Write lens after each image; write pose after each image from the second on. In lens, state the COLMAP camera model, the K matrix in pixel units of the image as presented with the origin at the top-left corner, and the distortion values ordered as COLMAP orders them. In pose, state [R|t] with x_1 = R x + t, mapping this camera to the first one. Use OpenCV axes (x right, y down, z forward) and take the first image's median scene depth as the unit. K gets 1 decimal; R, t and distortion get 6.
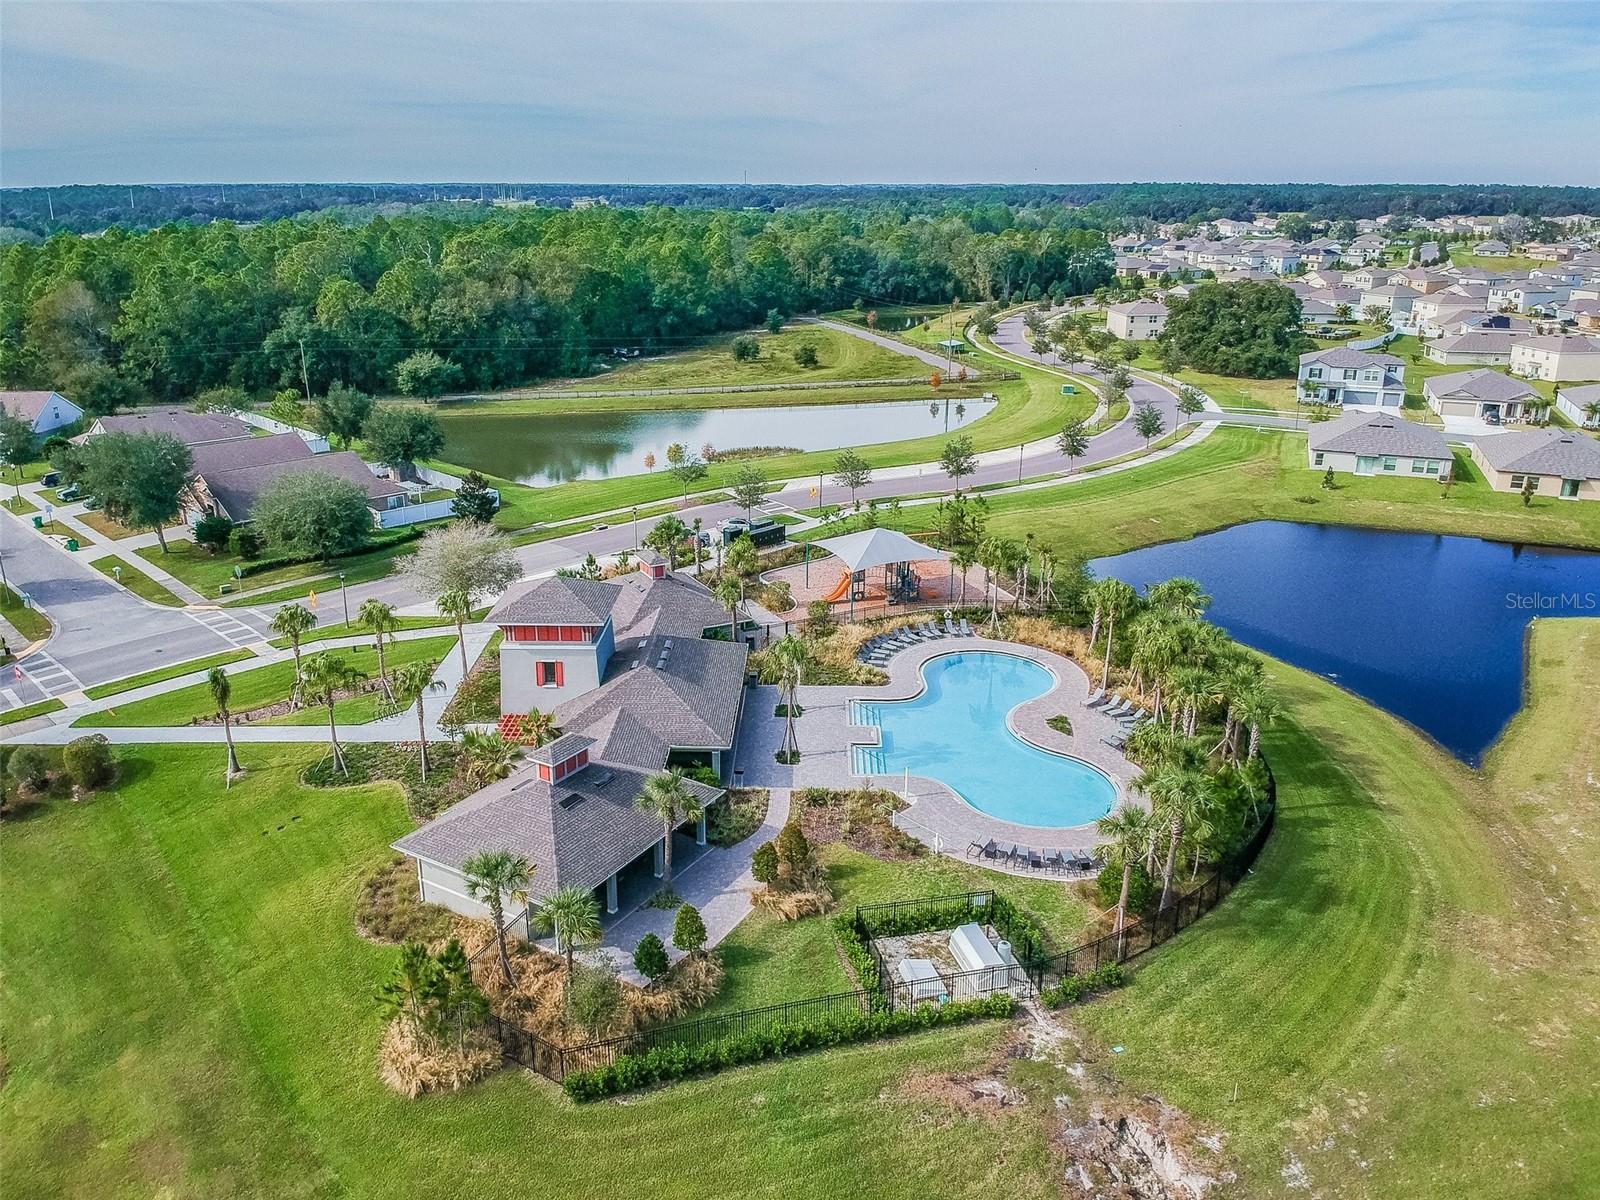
lens RADIAL K [[1186.1, 0, 790.7], [0, 1186.1, 602.5], [0, 0, 1]] dist [0.102692, -0.189206]
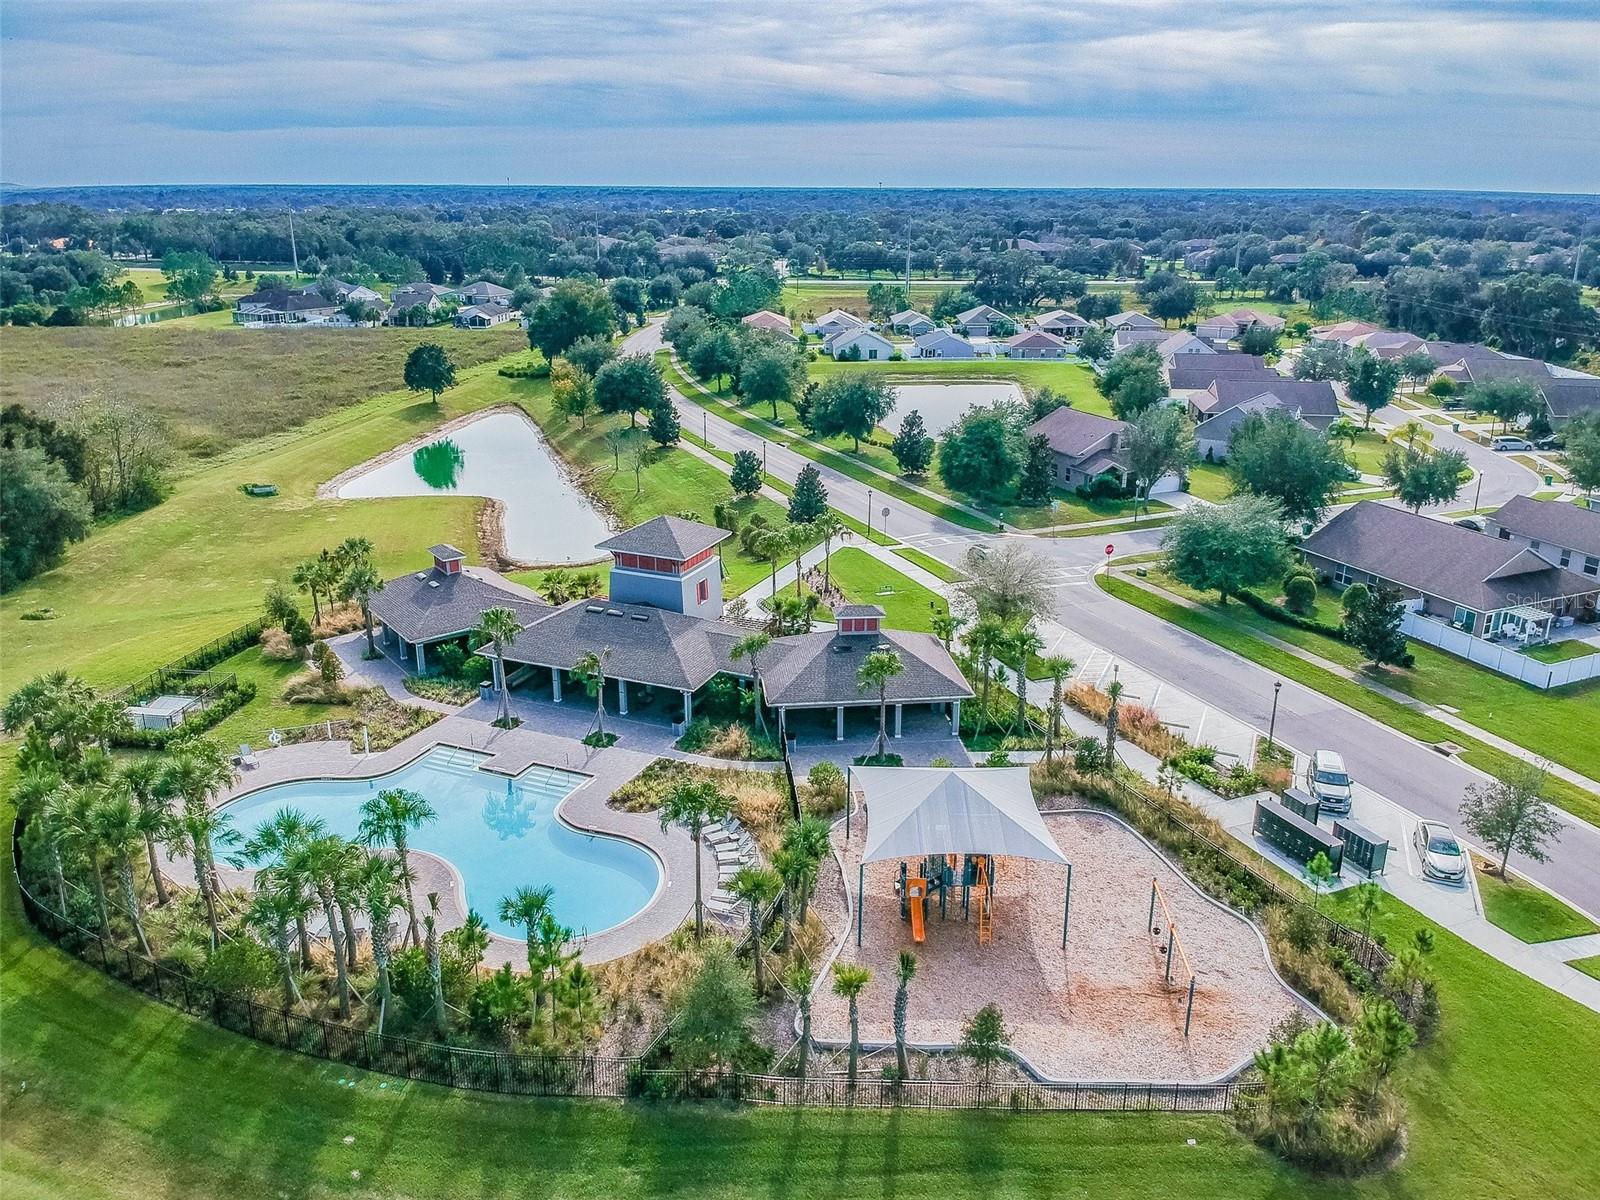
lens RADIAL K [[1186.1, 0, 790.7], [0, 1186.1, 602.5], [0, 0, 1]] dist [0.102692, -0.189206]
pose [[-0.376439, 0.298630, -0.876992, 0.290046], [-0.310027, 0.851440, 0.423005, -0.174700], [0.873028, 0.431126, -0.227932, 0.524797]]
